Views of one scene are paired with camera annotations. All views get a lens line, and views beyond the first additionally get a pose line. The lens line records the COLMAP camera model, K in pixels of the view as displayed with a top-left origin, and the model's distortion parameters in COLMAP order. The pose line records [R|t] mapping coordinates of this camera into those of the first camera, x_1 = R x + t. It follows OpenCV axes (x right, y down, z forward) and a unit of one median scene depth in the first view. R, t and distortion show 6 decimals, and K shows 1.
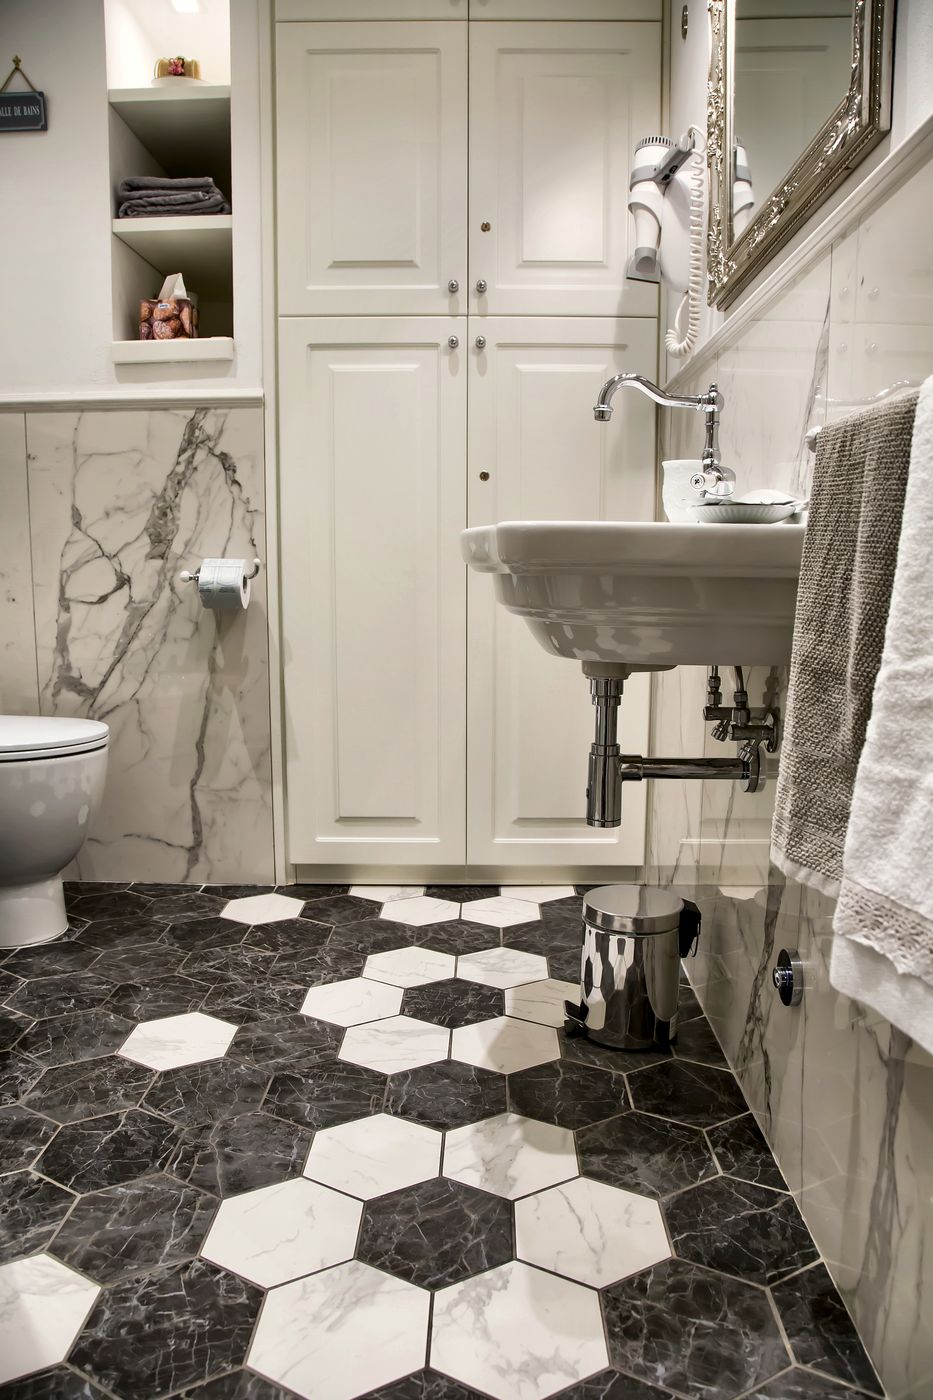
lens RADIAL K [[998.7, 0, 466.5], [0, 998.7, 700.0], [0, 0, 1]] dist [-0.074343, 0.006862]
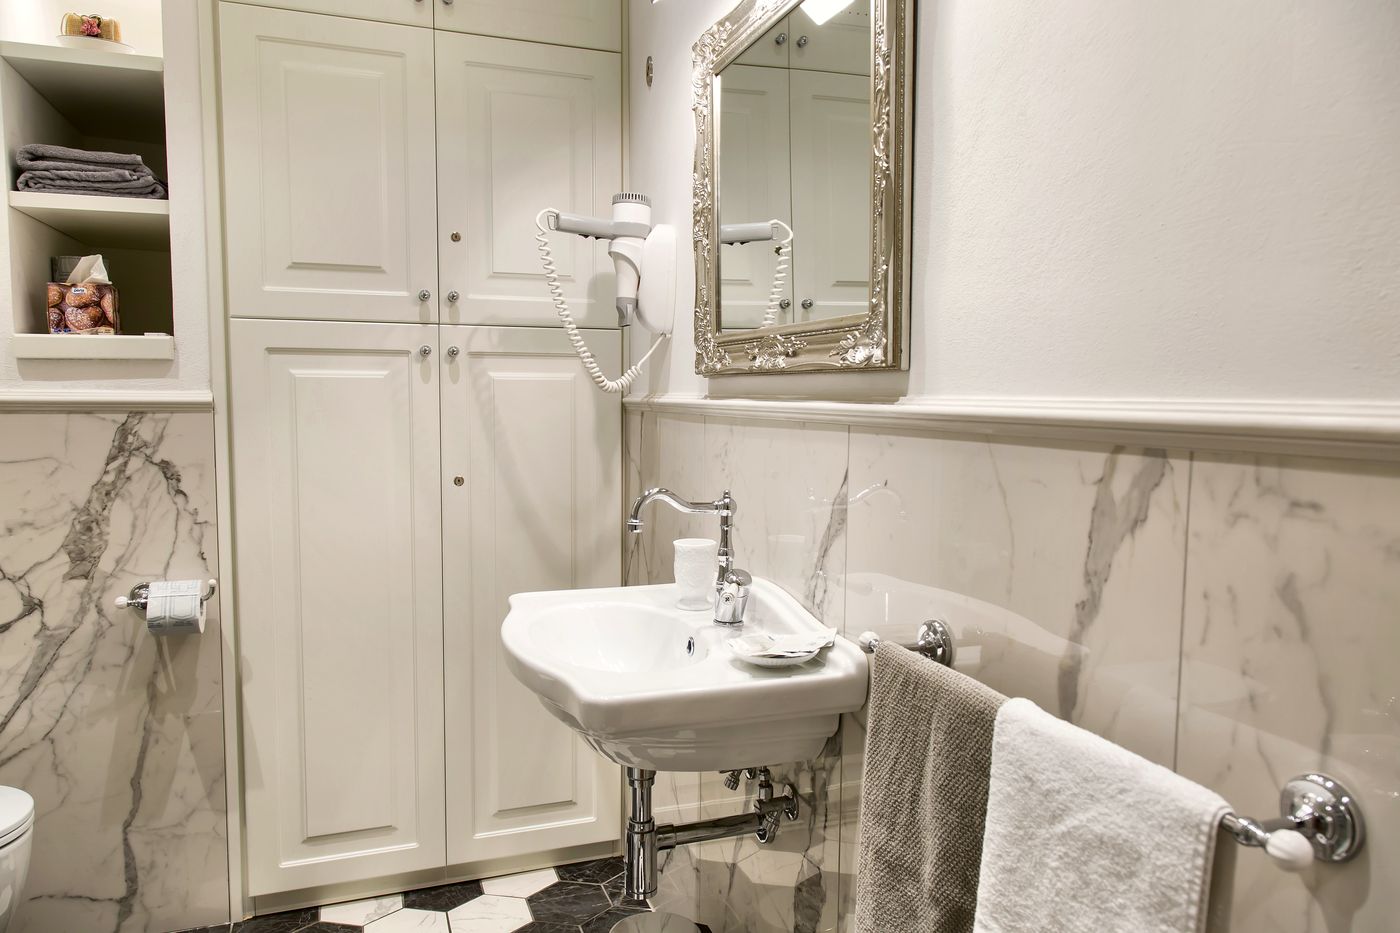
lens RADIAL K [[993.2, 0, 700.0], [0, 993.2, 466.5], [0, 0, 1]] dist [0.007248, 0.004440]
pose [[0.934683, -0.025171, 0.354590, -0.108995], [0.043481, 0.998095, -0.043764, -0.181470], [-0.352813, 0.056324, 0.933997, -0.030806]]
